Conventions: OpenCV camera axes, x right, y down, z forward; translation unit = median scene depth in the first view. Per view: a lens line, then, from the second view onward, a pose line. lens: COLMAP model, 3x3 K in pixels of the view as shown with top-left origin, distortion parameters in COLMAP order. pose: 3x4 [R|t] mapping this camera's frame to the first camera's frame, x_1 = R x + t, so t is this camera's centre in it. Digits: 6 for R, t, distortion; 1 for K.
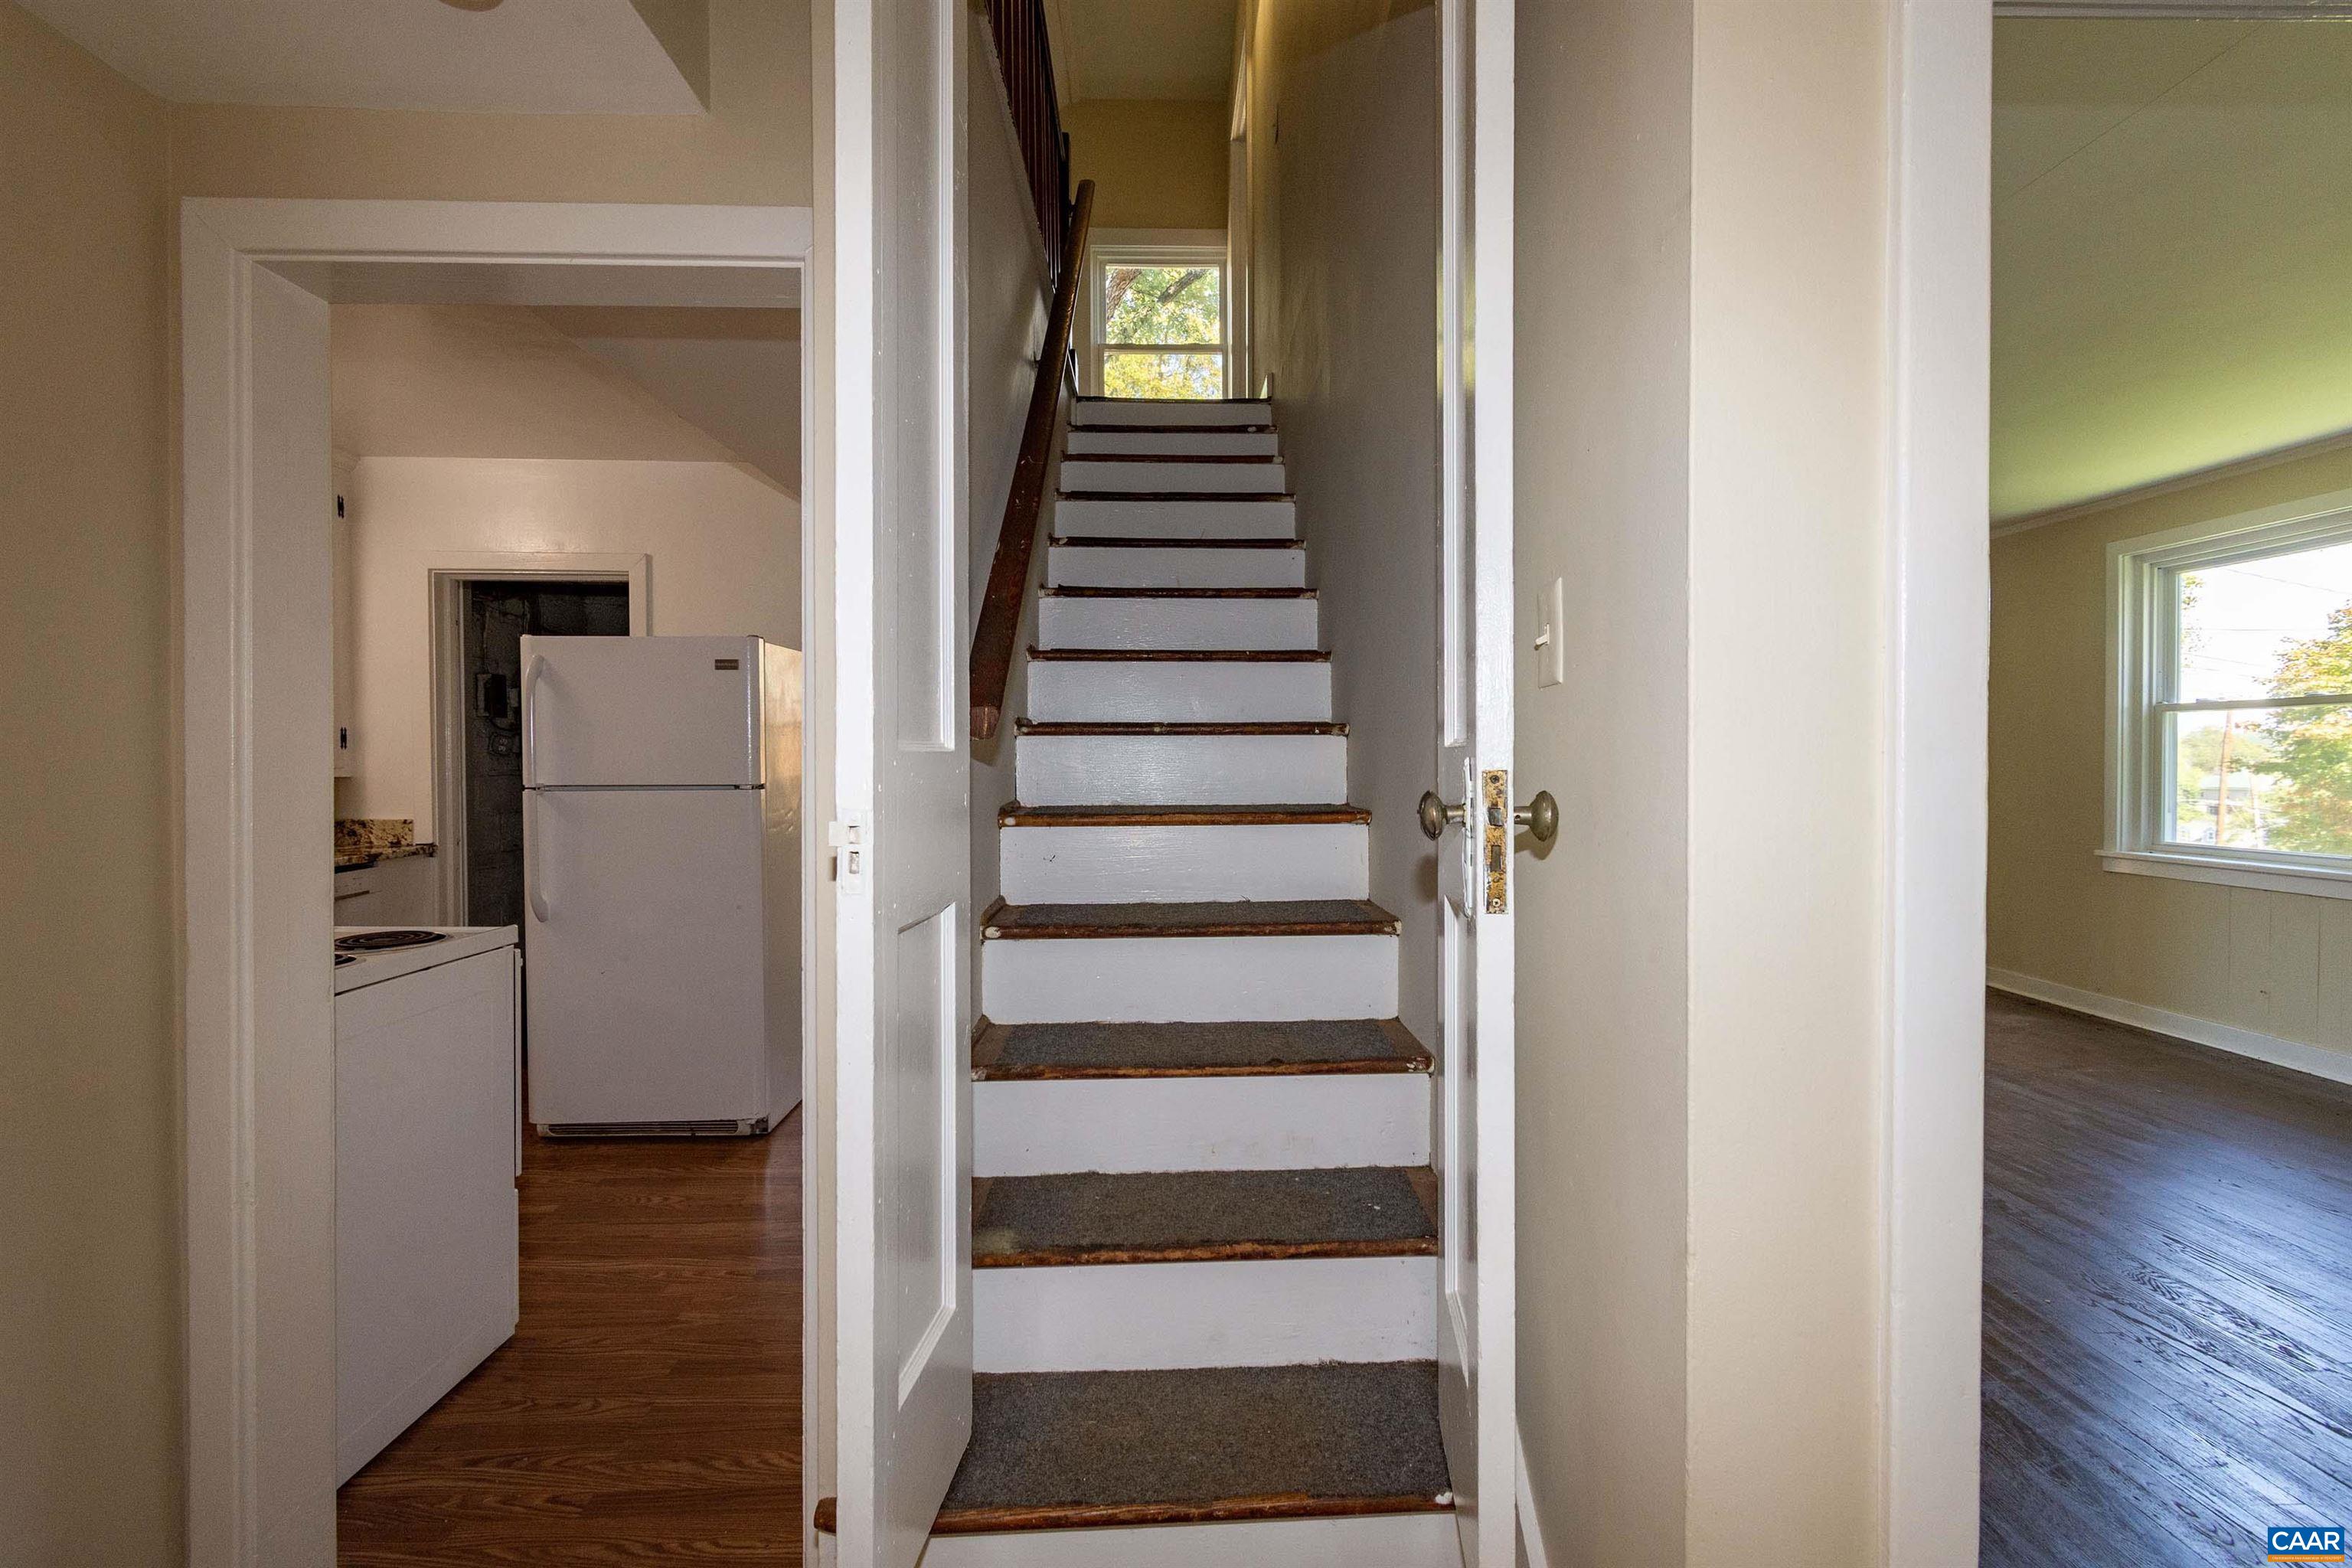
lens RADIAL K [[1023.4, 0, 1192.5], [0, 1023.4, 790.3], [0, 0, 1]] dist [0.002724, -0.000117]
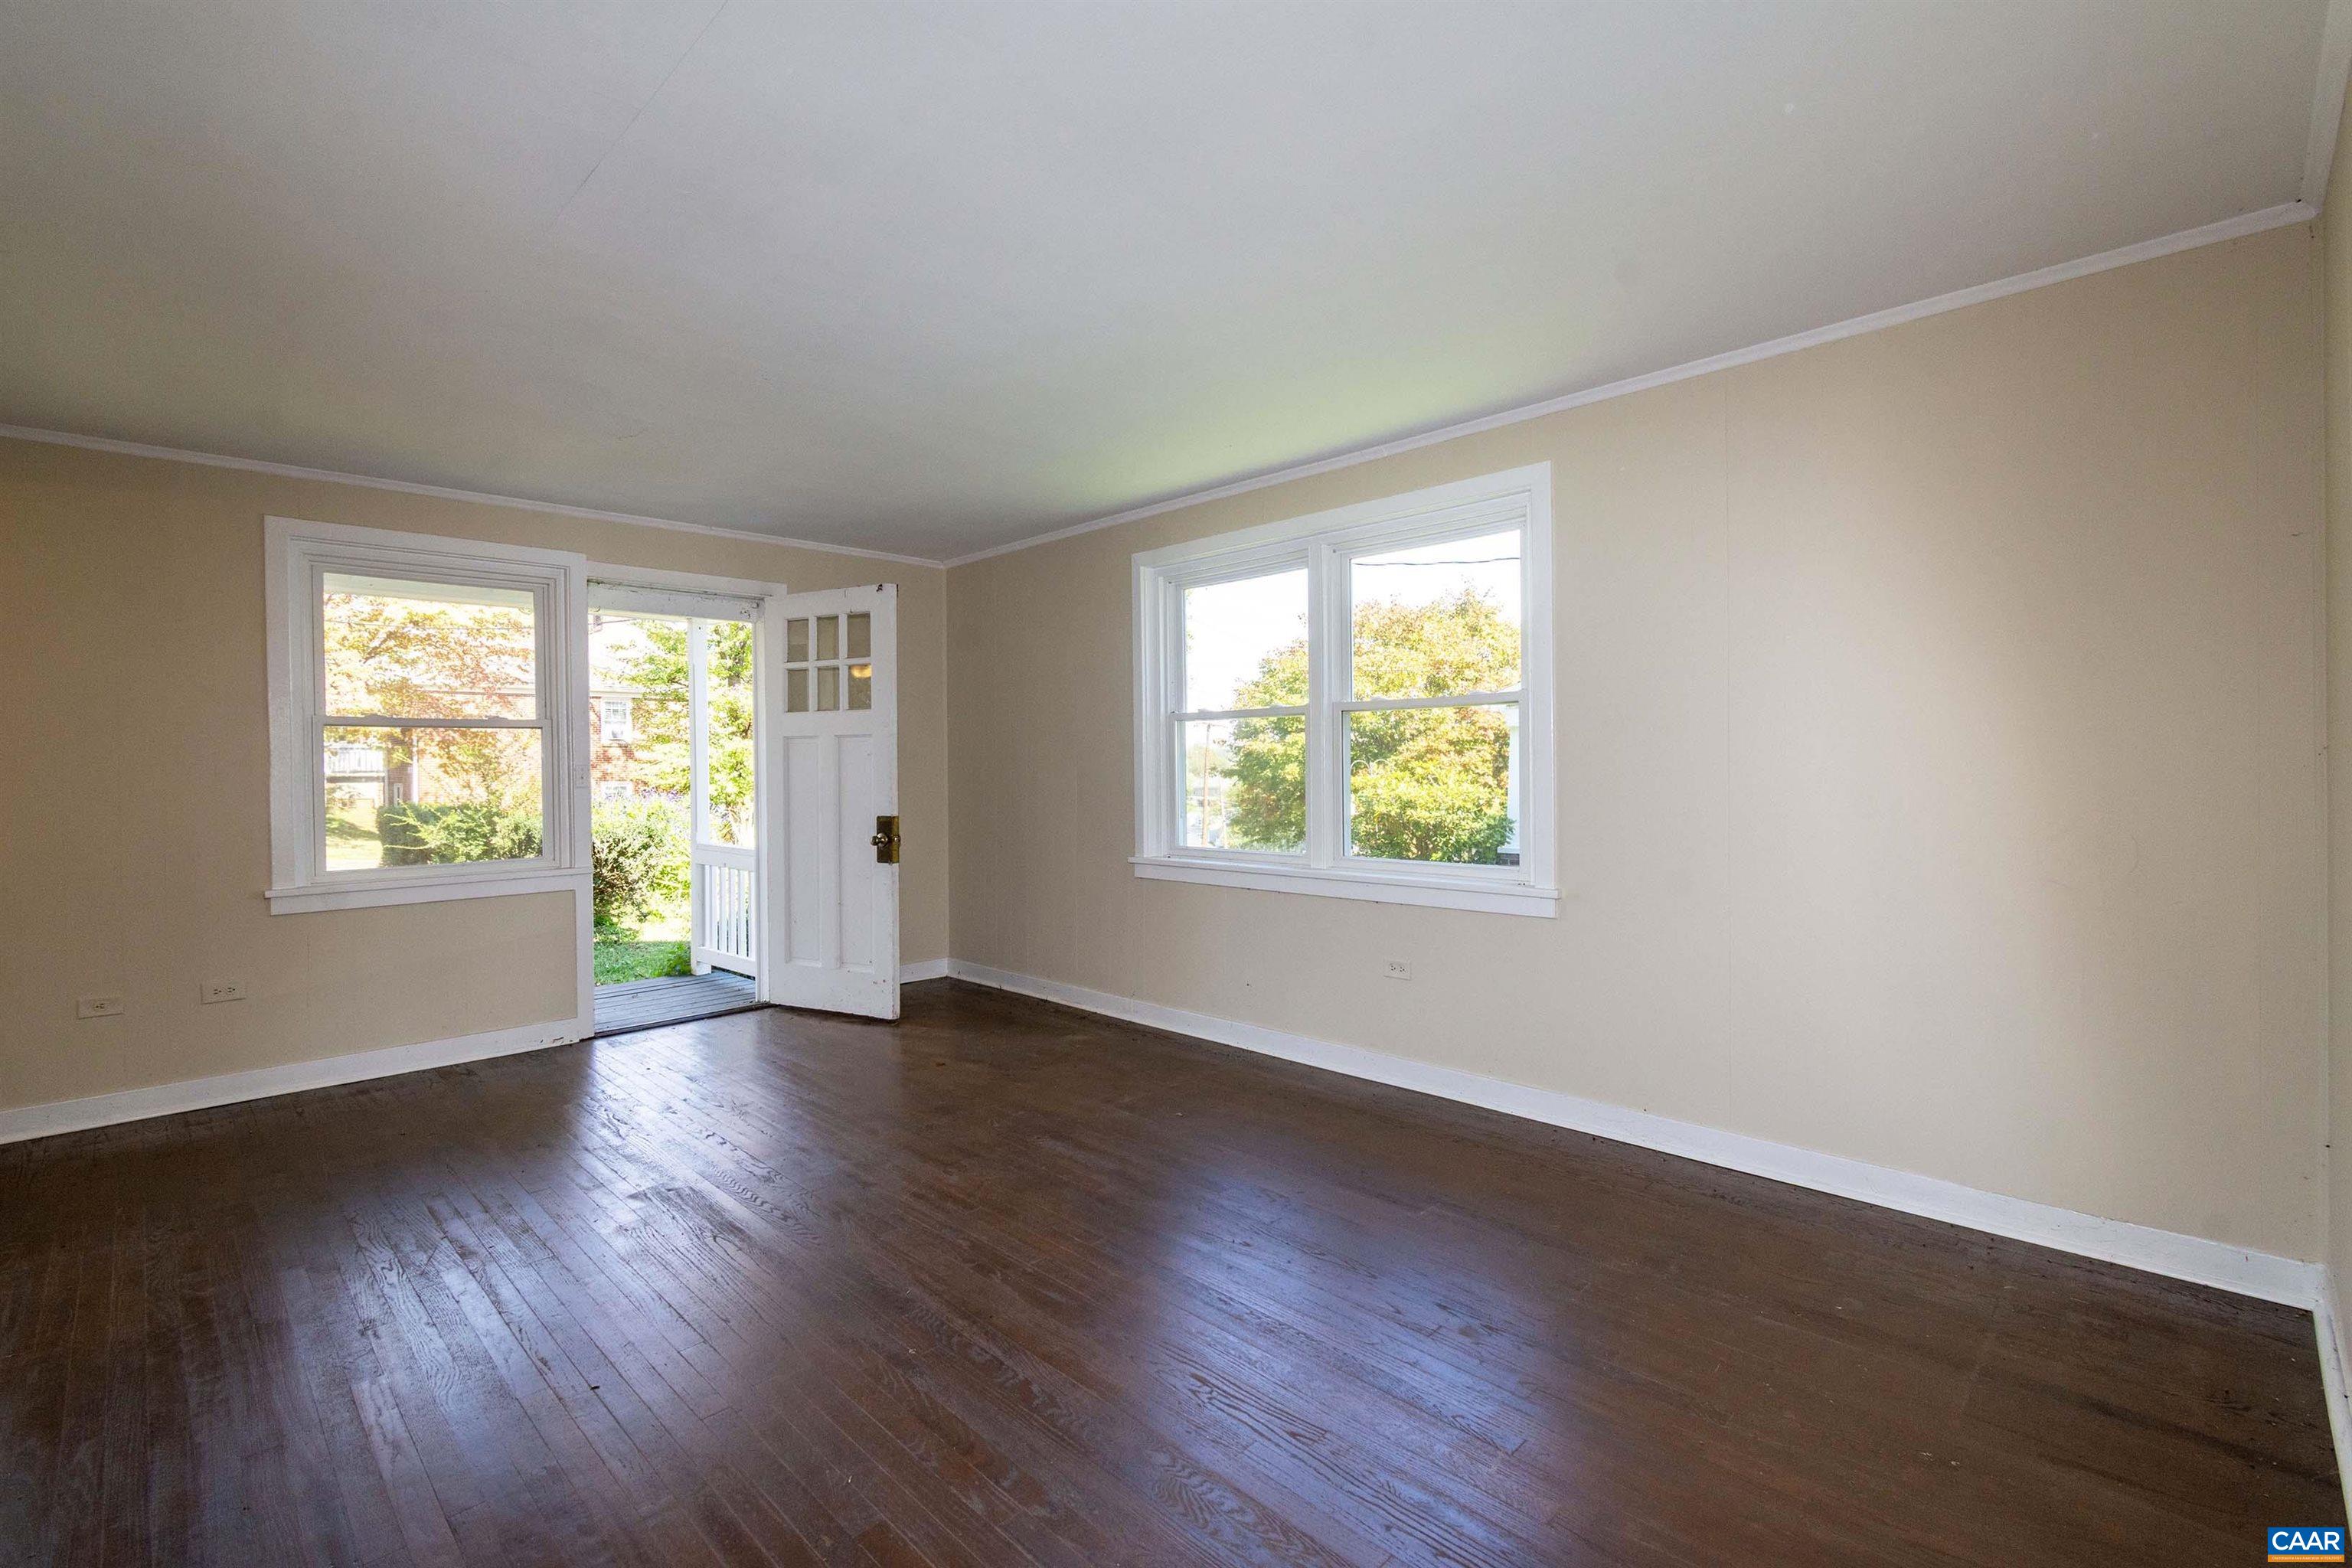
lens RADIAL K [[1023.4, 0, 1182.4], [0, 1023.4, 777.5], [0, 0, 1]] dist [0.002724, -0.000117]
pose [[0.720463, -0.005389, 0.693473, 0.079935], [0.018395, 0.999766, -0.011341, -0.002450], [-0.693250, 0.020928, 0.720394, 0.085944]]
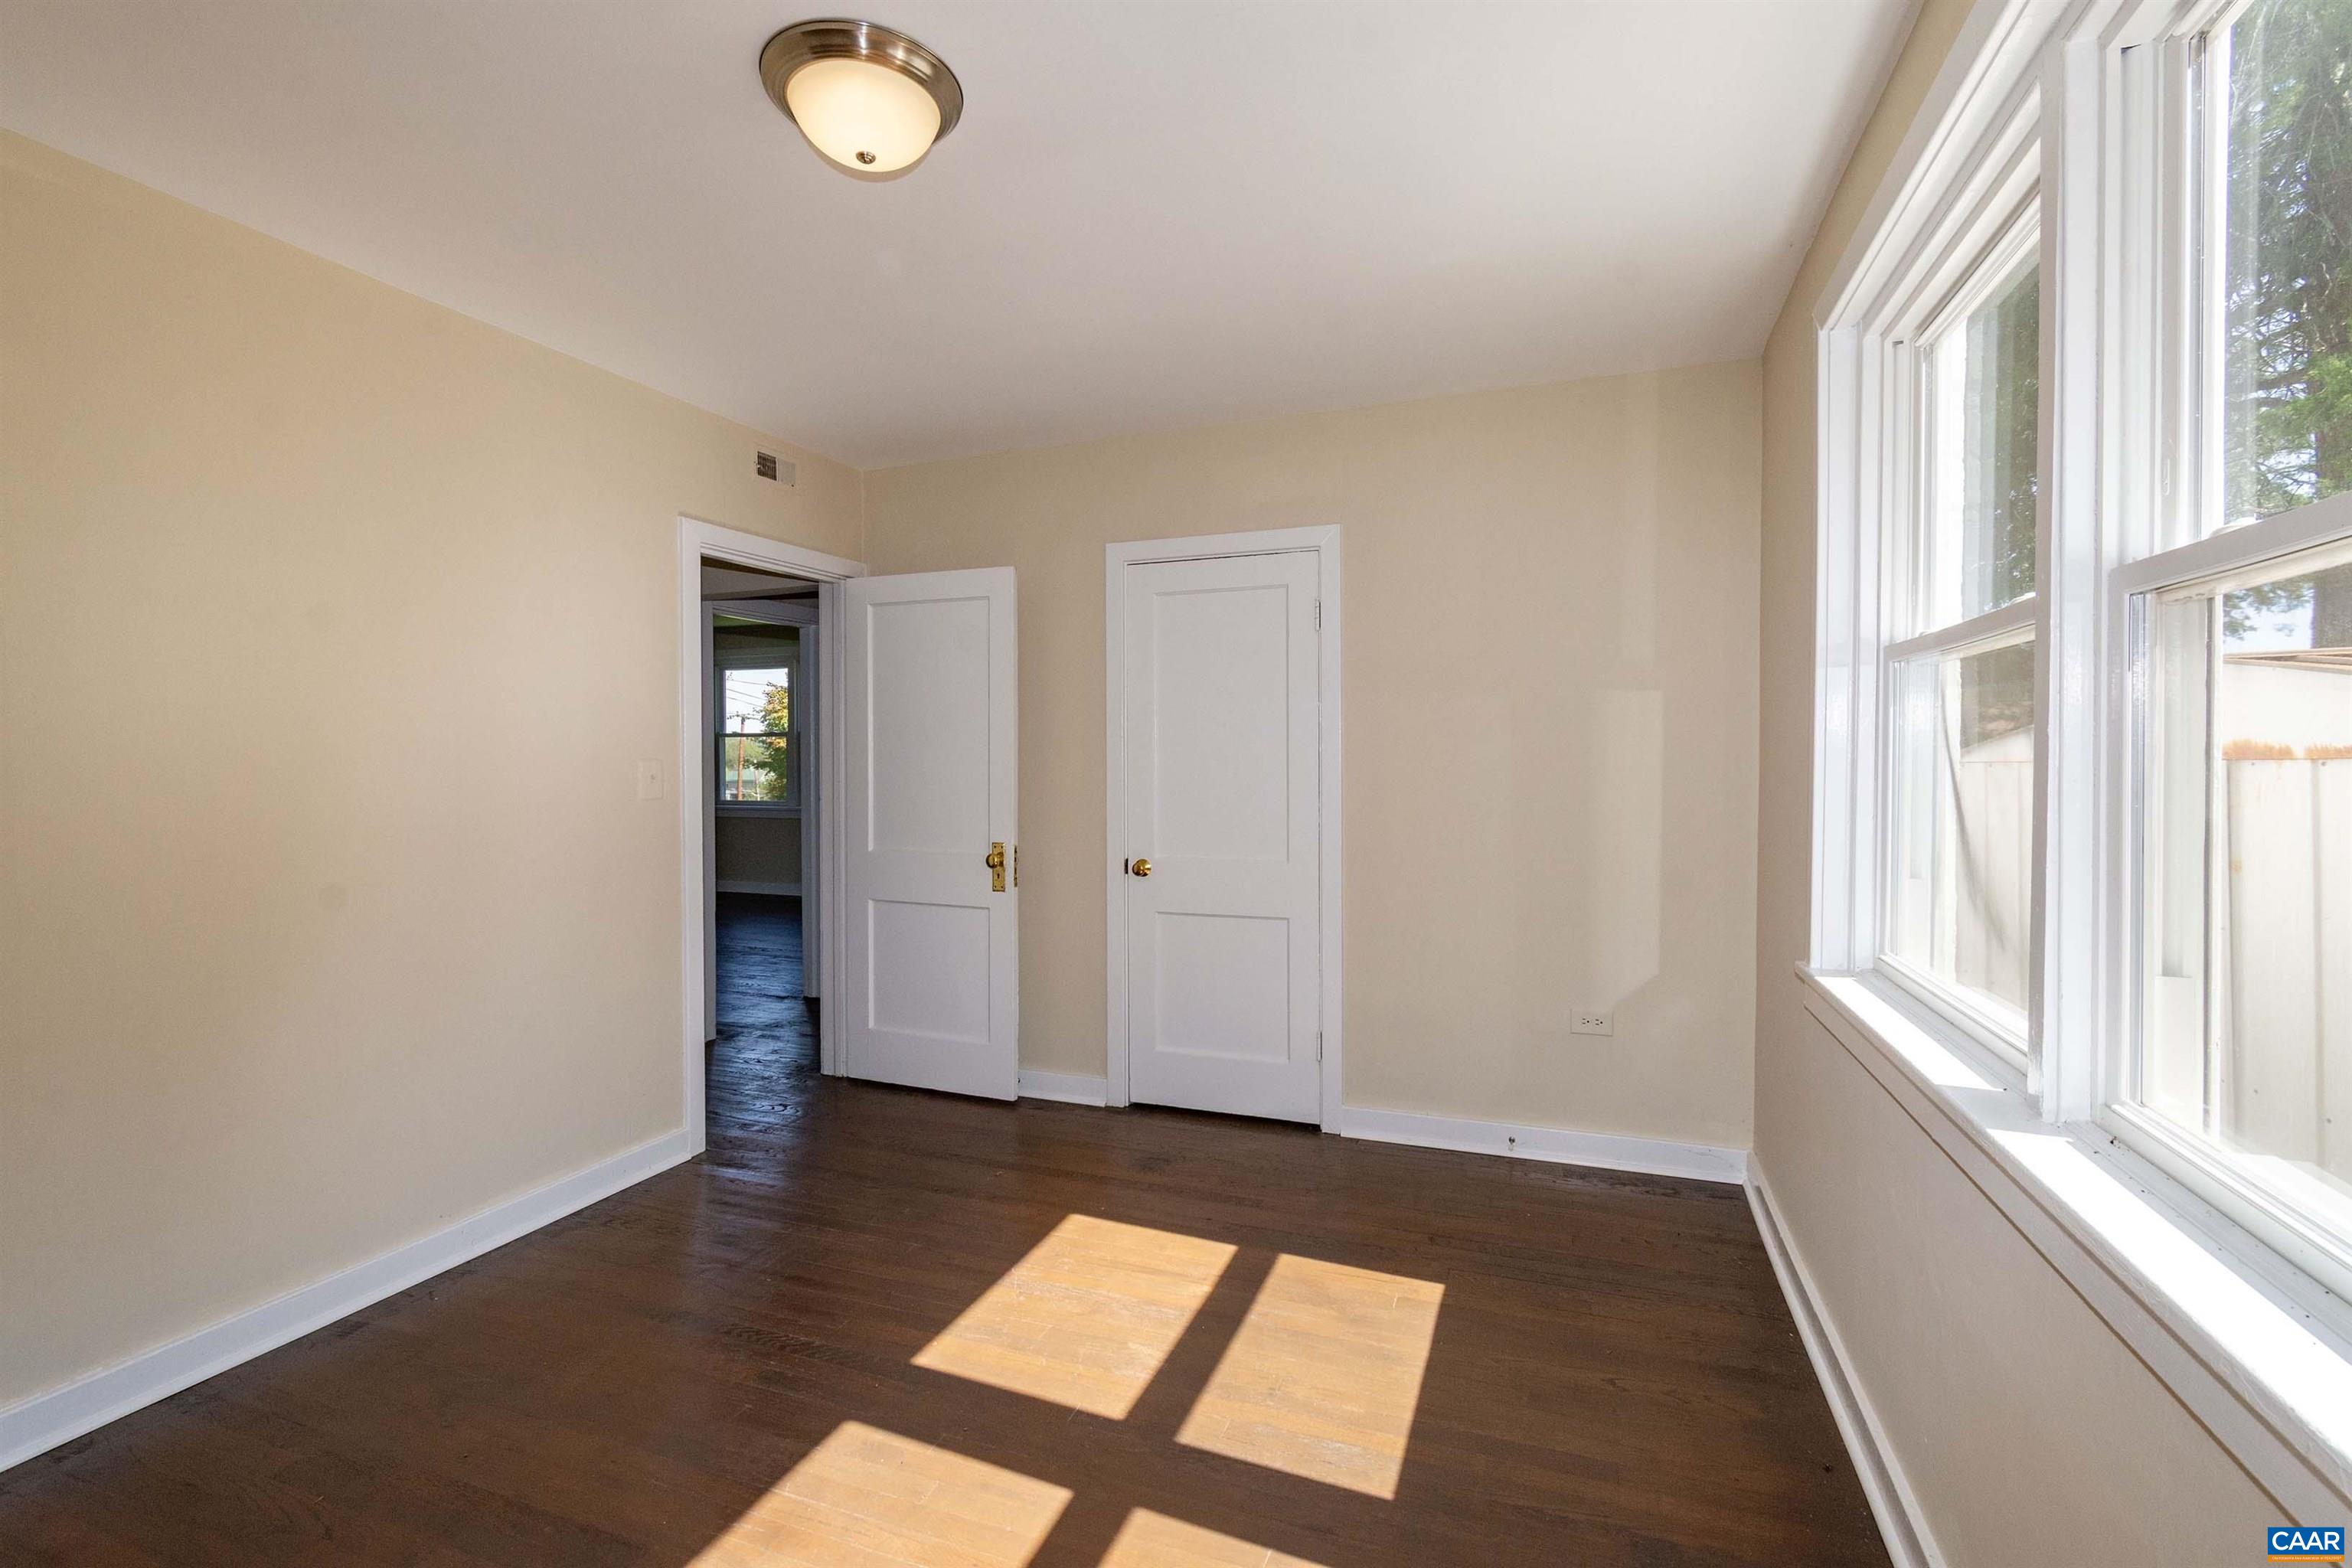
lens RADIAL K [[1023.4, 0, 1158.6], [0, 1023.4, 783.6], [0, 0, 1]] dist [0.002724, -0.000117]
pose [[0.384166, -0.020556, 0.923035, -0.177889], [0.025091, 0.999615, 0.011819, 0.002996], [-0.922923, 0.018619, 0.384534, -0.172551]]
